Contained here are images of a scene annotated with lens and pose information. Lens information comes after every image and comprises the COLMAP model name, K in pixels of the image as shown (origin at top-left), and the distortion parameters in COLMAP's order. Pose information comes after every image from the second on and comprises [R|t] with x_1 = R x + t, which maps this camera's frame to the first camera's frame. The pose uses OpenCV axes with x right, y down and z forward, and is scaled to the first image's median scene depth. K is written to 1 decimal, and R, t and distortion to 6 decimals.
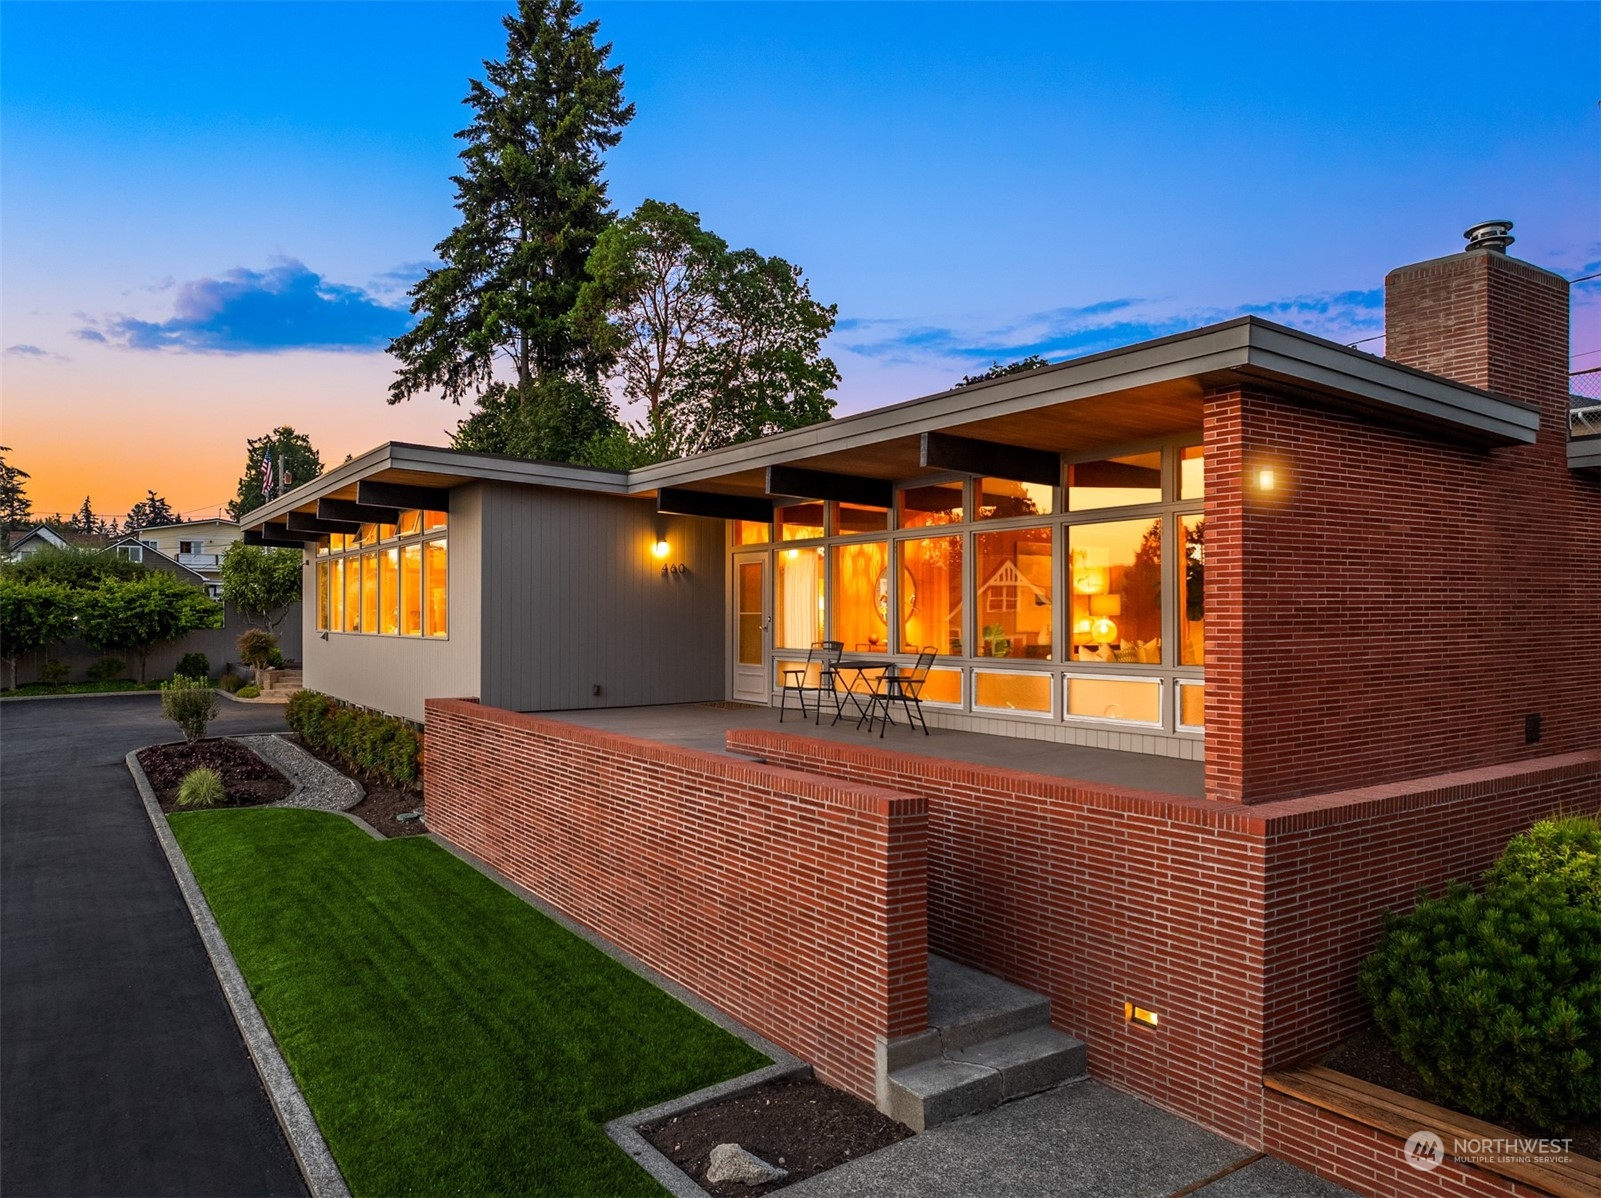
lens RADIAL K [[1143.3, 0, 800.5], [0, 1143.3, 599.0], [0, 0, 1]] dist [-0.053210, 0.042816]
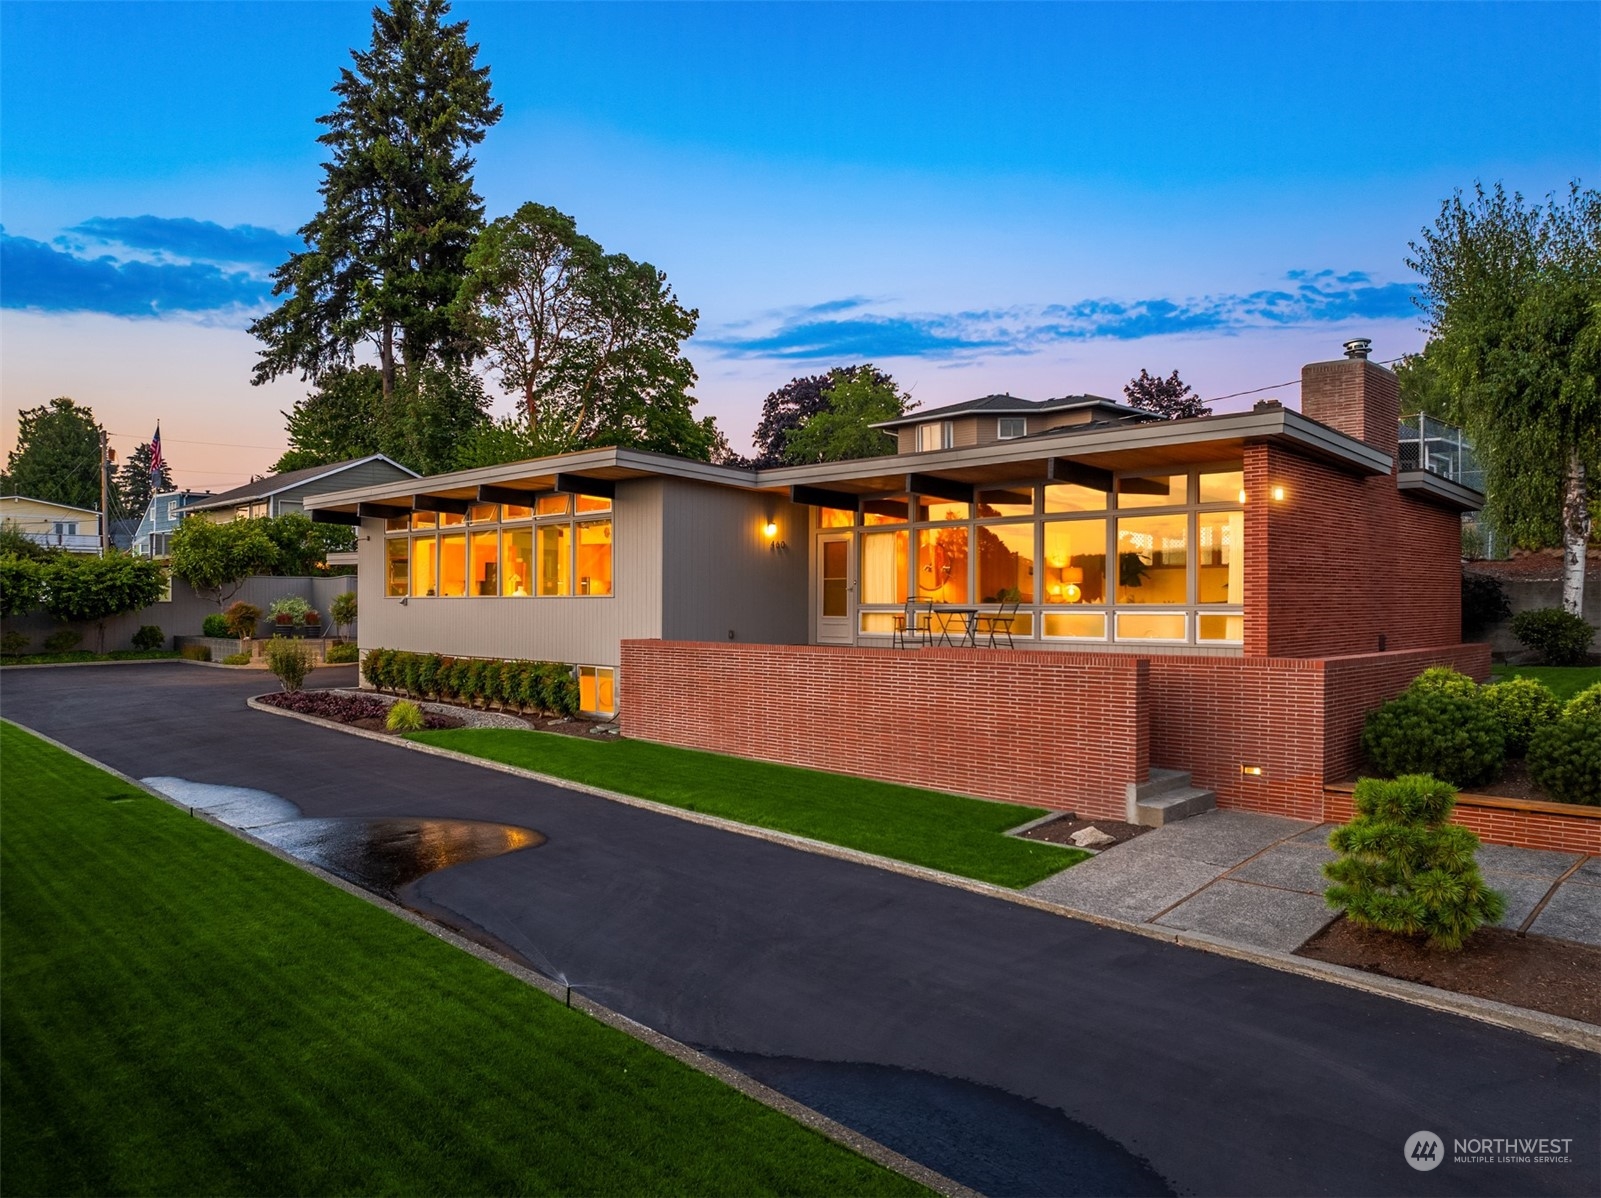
lens RADIAL K [[1143.3, 0, 800.5], [0, 1143.3, 599.0], [0, 0, 1]] dist [-0.053210, 0.042816]
pose [[0.978752, 0.002319, 0.205033, -0.097846], [-0.004310, 0.999948, 0.009266, 0.006702], [-0.205001, -0.009953, 0.978711, -0.085329]]
